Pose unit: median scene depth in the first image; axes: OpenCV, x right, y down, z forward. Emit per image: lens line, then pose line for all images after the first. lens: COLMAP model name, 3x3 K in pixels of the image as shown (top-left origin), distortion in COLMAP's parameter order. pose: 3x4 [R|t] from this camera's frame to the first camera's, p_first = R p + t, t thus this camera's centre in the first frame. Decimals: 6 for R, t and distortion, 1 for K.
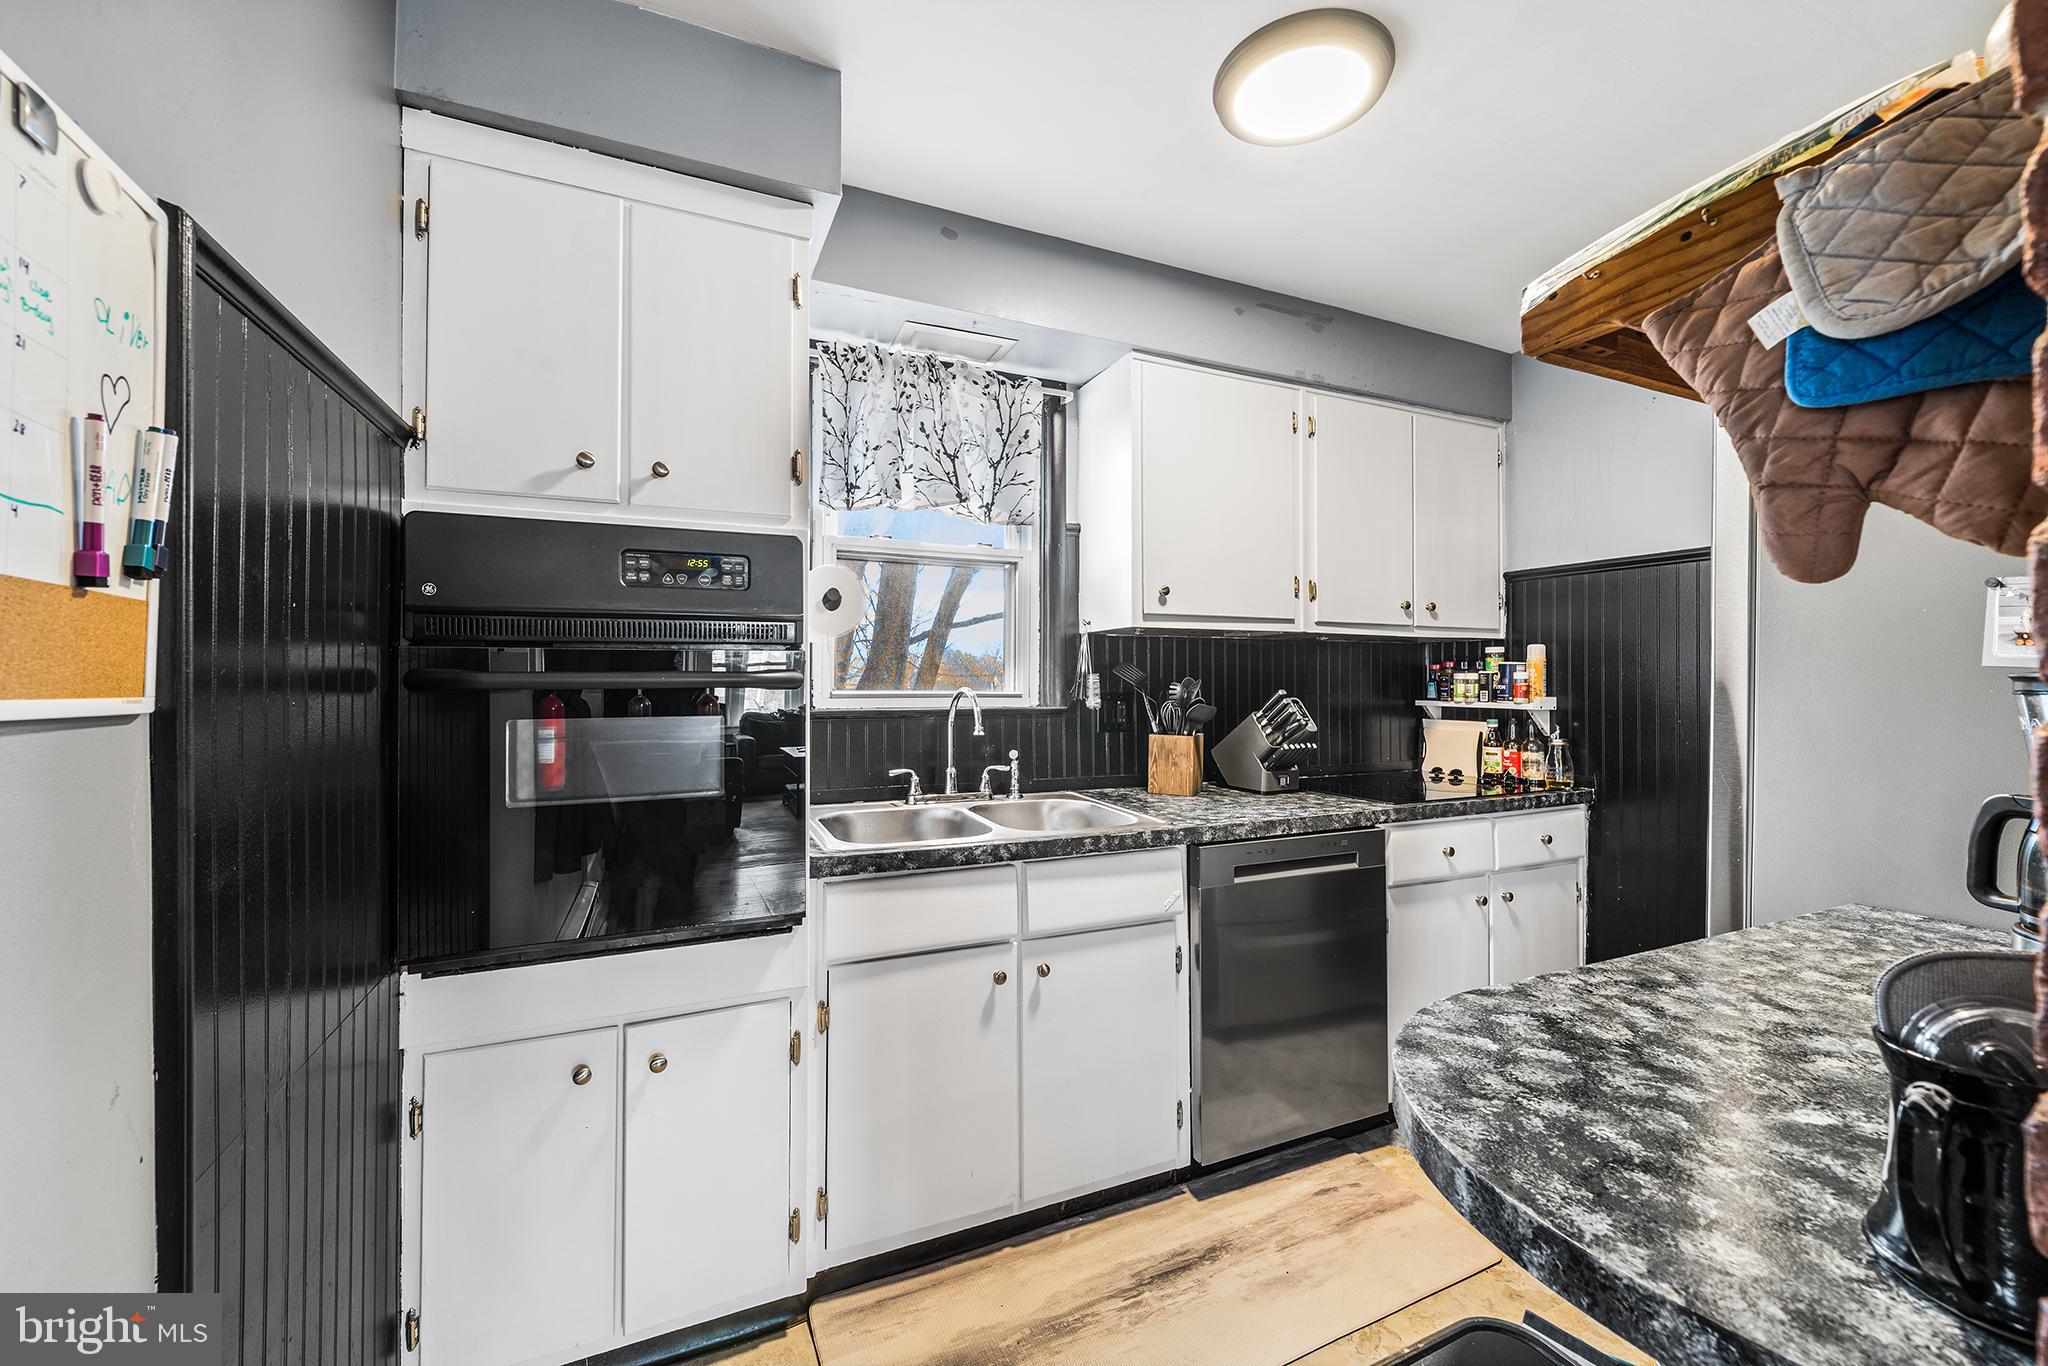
lens RADIAL K [[793.3, 0, 1034.0], [0, 793.3, 667.6], [0, 0, 1]] dist [-0.000889, -0.000893]
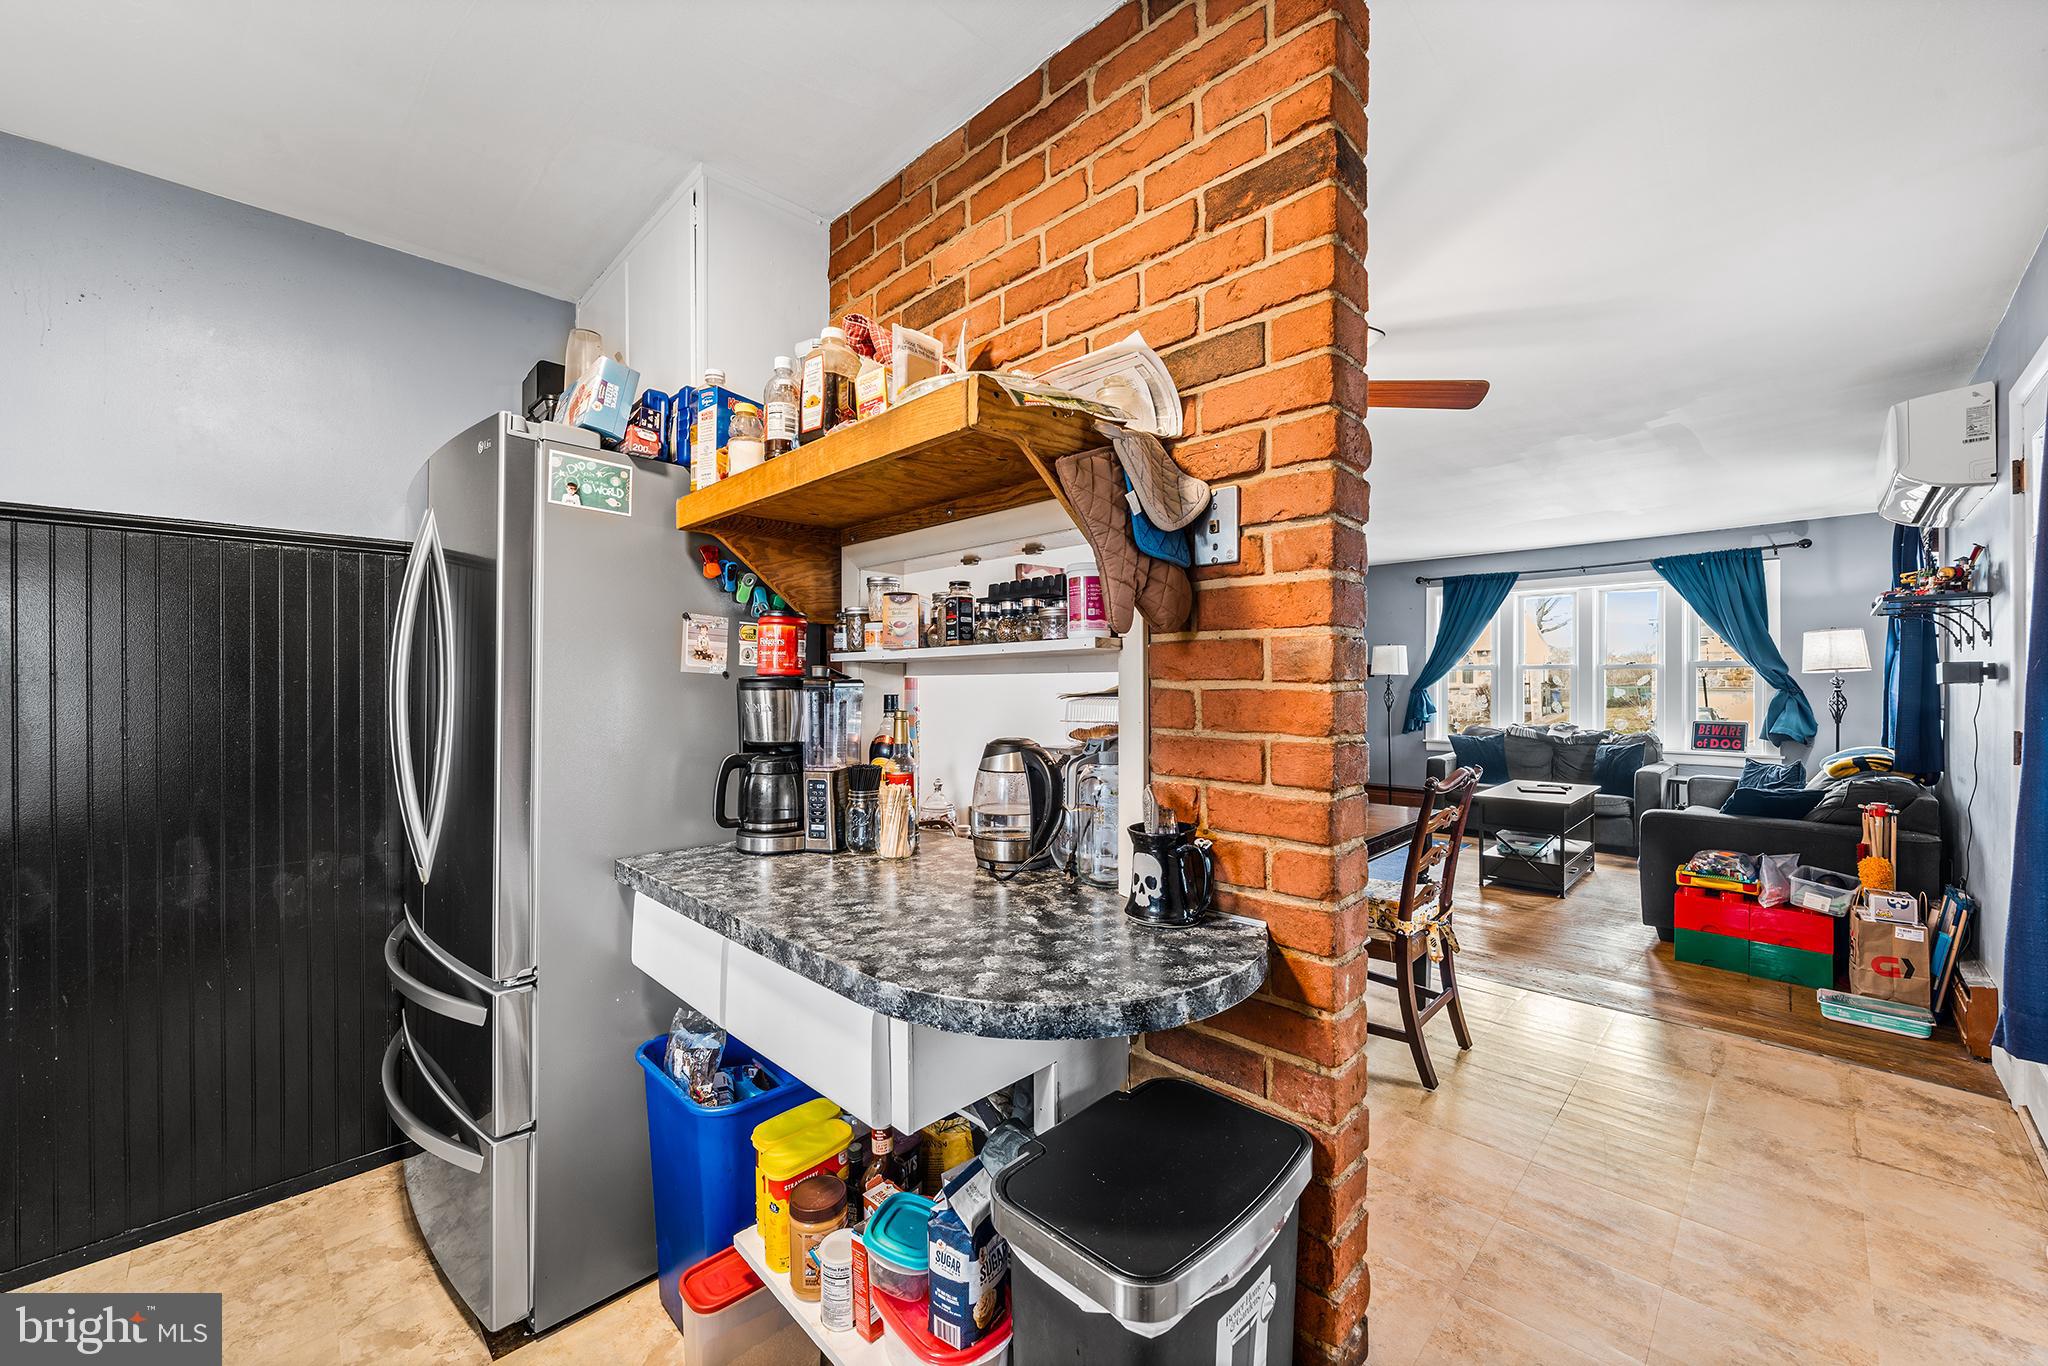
lens RADIAL K [[793.3, 0, 1023.3], [0, 793.3, 682.5], [0, 0, 1]] dist [-0.000889, -0.000893]
pose [[-0.346809, -0.003080, 0.937931, -0.245453], [-0.011618, 0.999932, -0.001012, 0.007005], [-0.937864, -0.011247, -0.346821, 0.554853]]
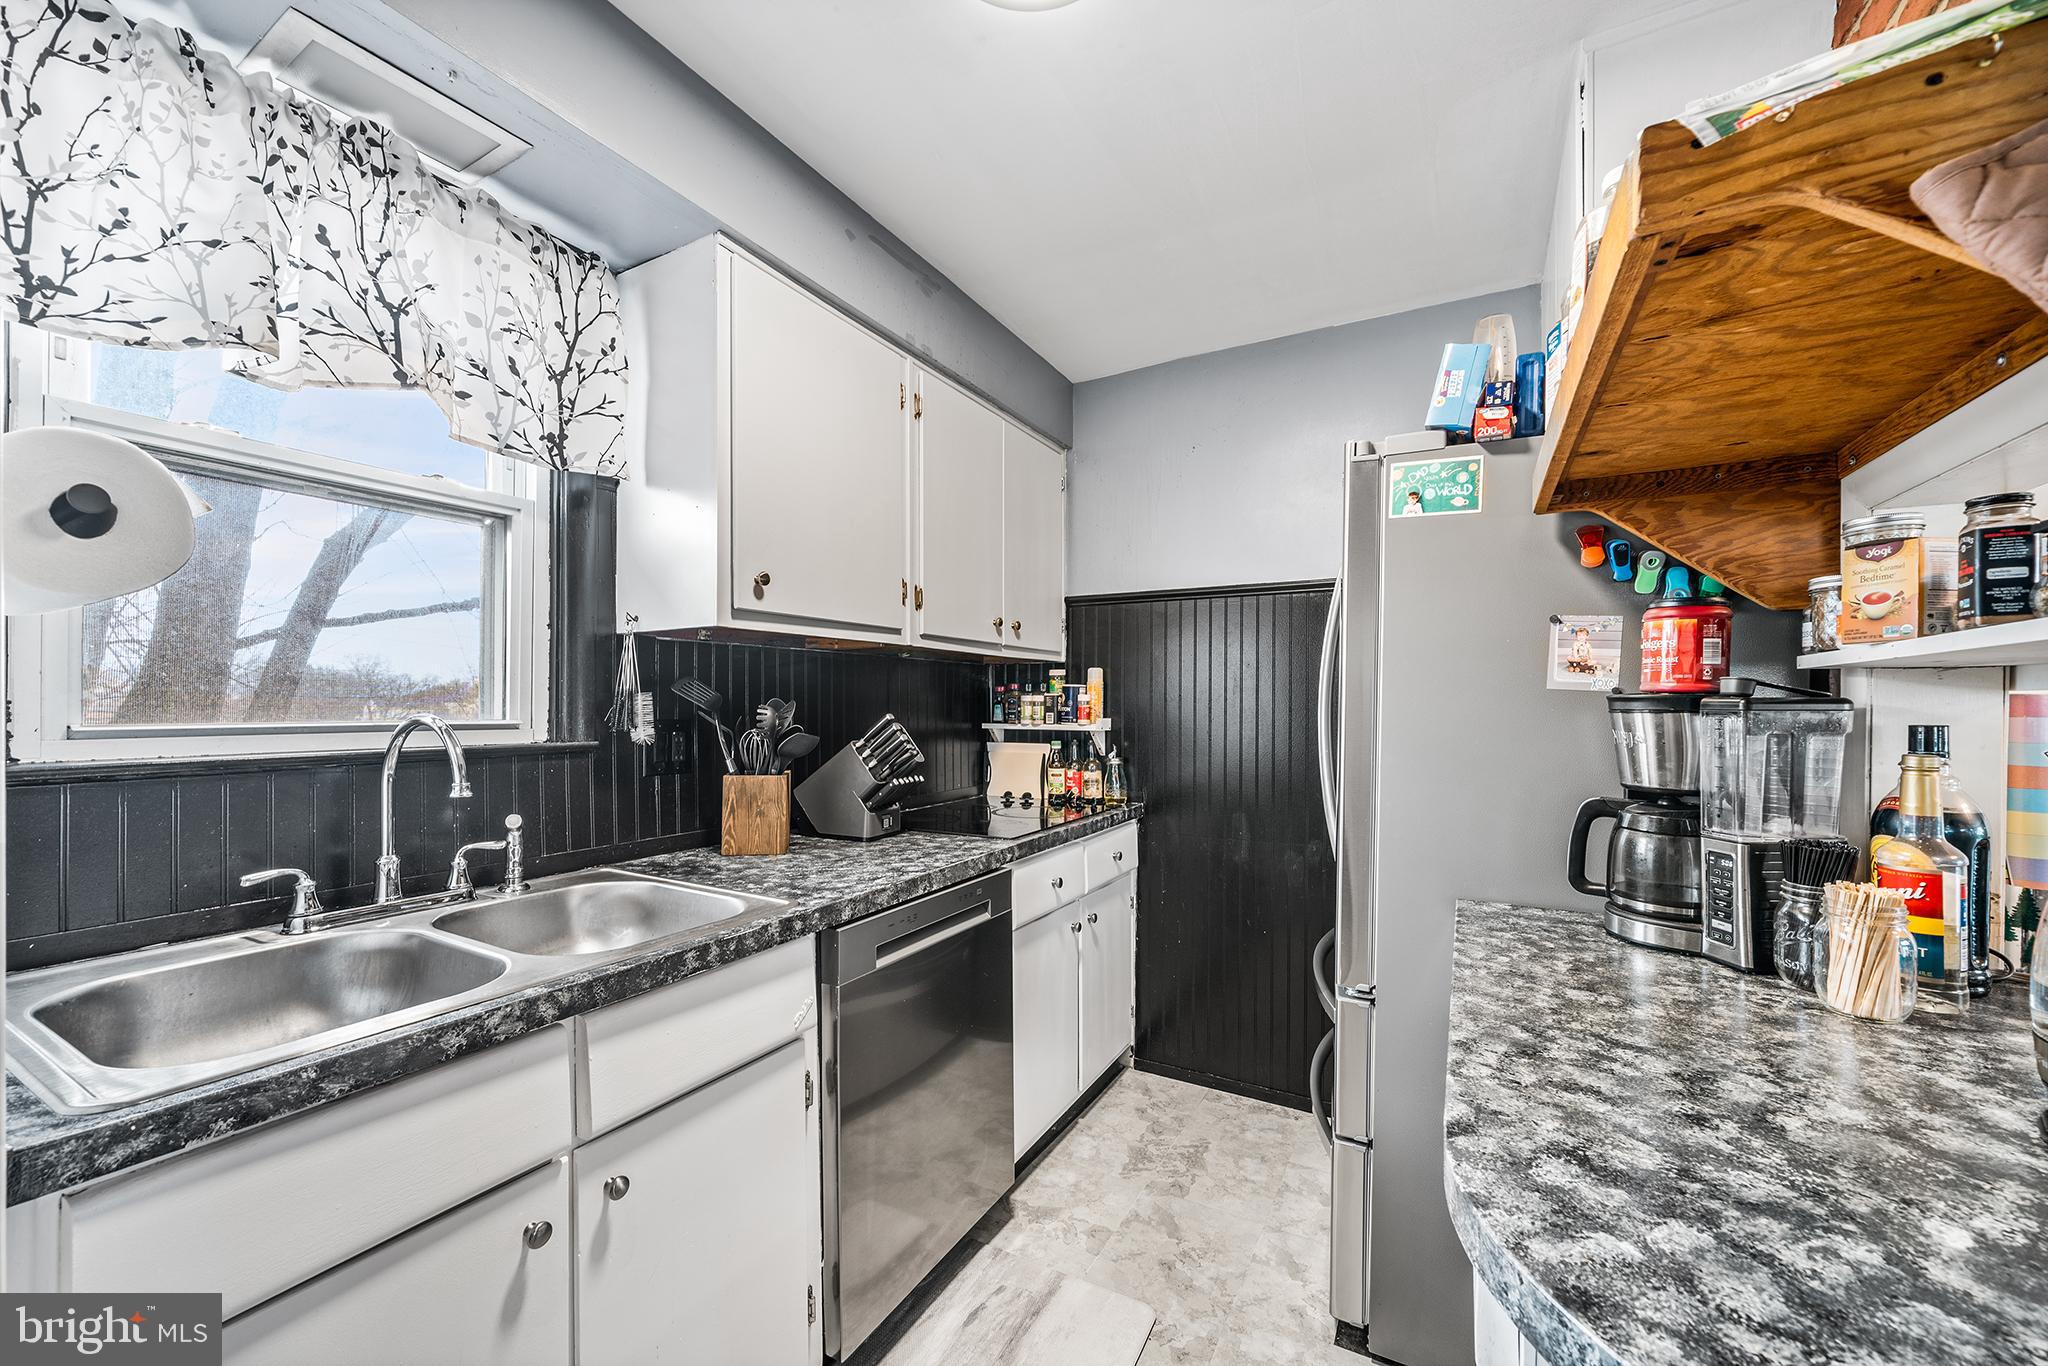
lens RADIAL K [[793.3, 0, 1023.9], [0, 793.3, 700.2], [0, 0, 1]] dist [-0.000889, -0.000893]
pose [[0.801933, 0.001527, 0.597412, -0.089868], [-0.008650, 0.999922, 0.009054, 0.006358], [-0.597351, -0.012428, 0.801884, 0.309858]]
